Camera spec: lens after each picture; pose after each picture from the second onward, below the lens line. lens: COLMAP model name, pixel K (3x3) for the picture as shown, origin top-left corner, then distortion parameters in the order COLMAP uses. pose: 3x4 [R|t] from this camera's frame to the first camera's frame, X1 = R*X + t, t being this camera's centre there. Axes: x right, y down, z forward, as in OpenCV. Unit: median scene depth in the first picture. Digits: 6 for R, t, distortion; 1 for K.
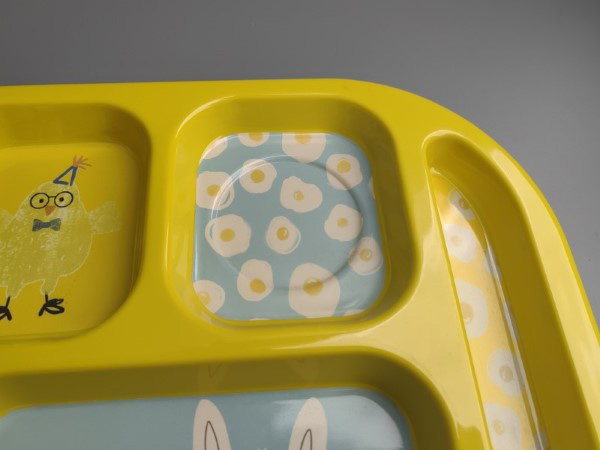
lens RADIAL K [[502.8, 0, 302.2], [0, 502.8, 223.8], [0, 0, 1]] dist [0.012399, -0.000343]
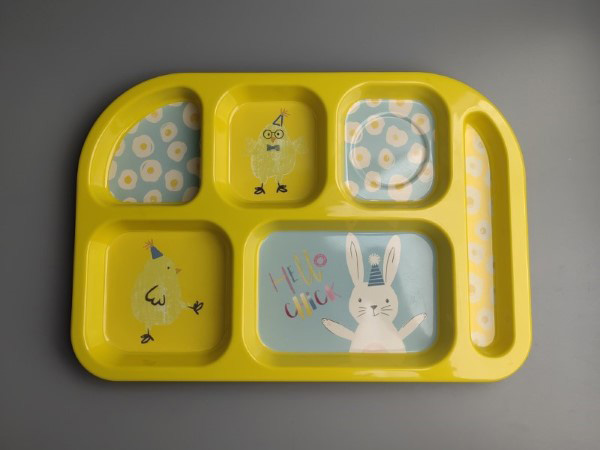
lens RADIAL K [[490.0, 0, 302.9], [0, 490.0, 225.7], [0, 0, 1]] dist [0.062136, -0.125869]
pose [[0.995814, 0.069313, -0.059579, -0.234290], [-0.041220, 0.922369, 0.384105, -0.470057], [0.081578, -0.380042, 0.921365, -0.949787]]
